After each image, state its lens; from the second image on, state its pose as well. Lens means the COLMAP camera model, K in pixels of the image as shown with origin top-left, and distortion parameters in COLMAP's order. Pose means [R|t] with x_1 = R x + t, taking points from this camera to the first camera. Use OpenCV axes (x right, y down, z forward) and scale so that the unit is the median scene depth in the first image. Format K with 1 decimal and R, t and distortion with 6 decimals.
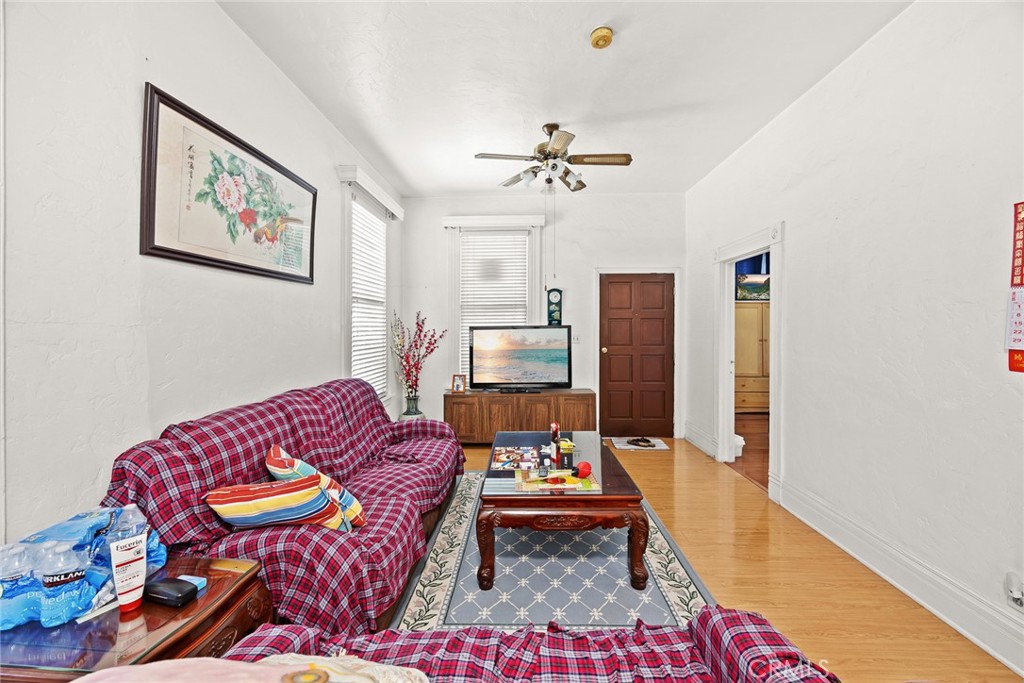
lens RADIAL K [[398.8, 0, 513.5], [0, 398.8, 335.0], [0, 0, 1]] dist [-0.000164, 0.000021]
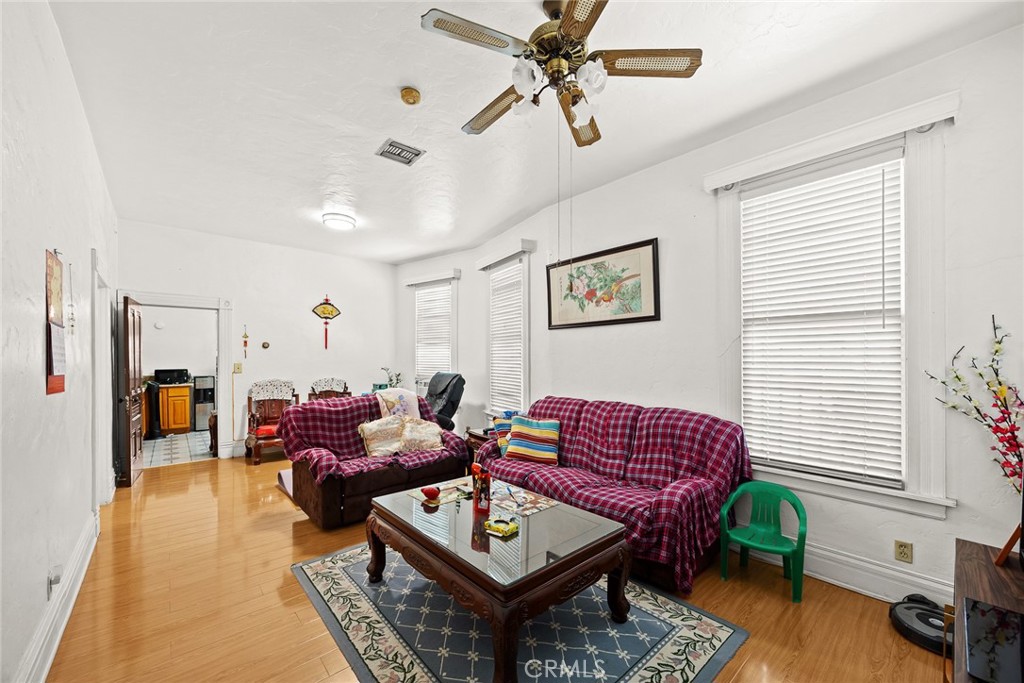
lens RADIAL K [[398.8, 0, 510.3], [0, 398.8, 349.8], [0, 0, 1]] dist [-0.000164, 0.000021]
pose [[-0.727545, -0.006639, -0.686028, 0.772040], [-0.005880, 0.999977, -0.003441, -0.042099], [0.686035, 0.001531, -0.727567, 1.972882]]
